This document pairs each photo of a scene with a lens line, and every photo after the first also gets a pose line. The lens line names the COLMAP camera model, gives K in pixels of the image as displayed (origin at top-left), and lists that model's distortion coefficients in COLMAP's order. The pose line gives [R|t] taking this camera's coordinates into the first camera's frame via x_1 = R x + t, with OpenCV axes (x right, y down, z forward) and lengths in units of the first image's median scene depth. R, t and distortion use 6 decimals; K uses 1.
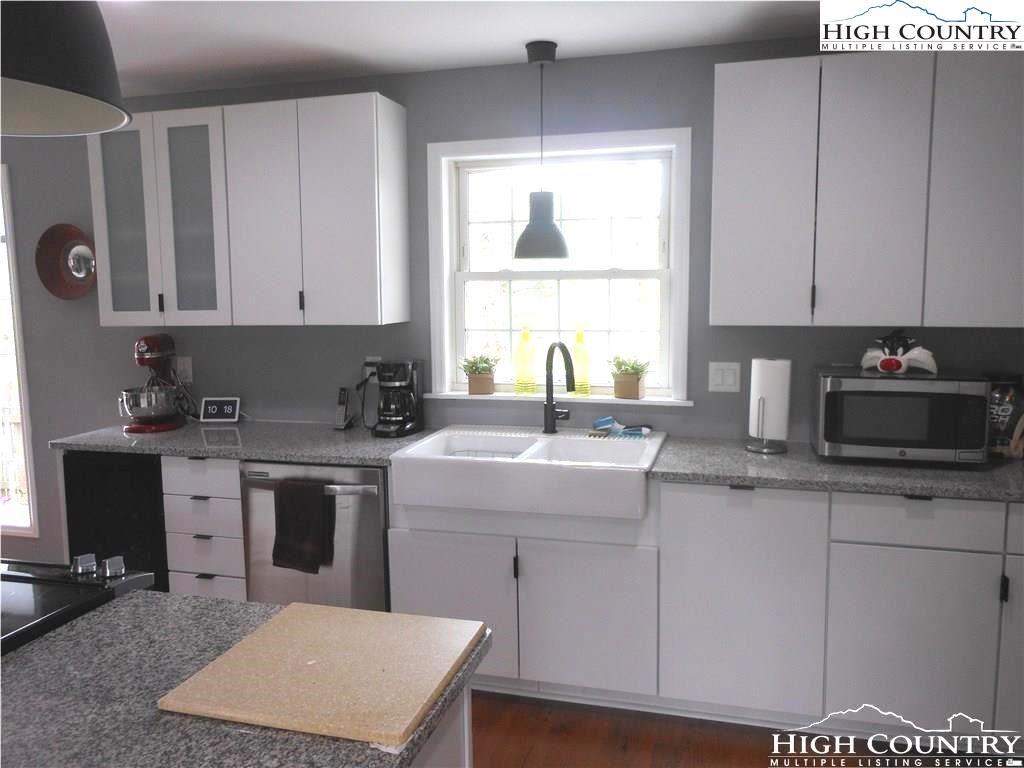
lens RADIAL K [[827.4, 0, 512.0], [0, 827.4, 384.0], [0, 0, 1]] dist [-0.058494, 0.118005]
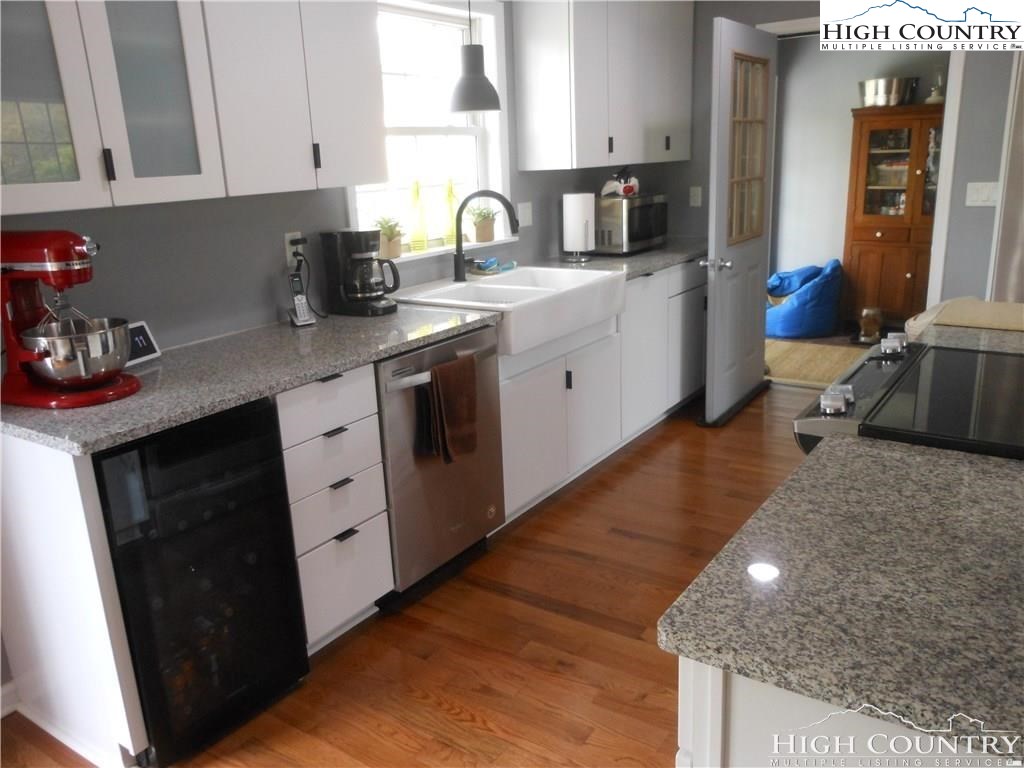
lens RADIAL K [[827.4, 0, 512.0], [0, 827.4, 384.0], [0, 0, 1]] dist [-0.058494, 0.118005]
pose [[0.312892, -0.256473, 0.914505, -0.947679], [0.152532, 0.963923, 0.218144, -0.035656], [-0.937461, 0.071236, 0.340724, 0.581653]]
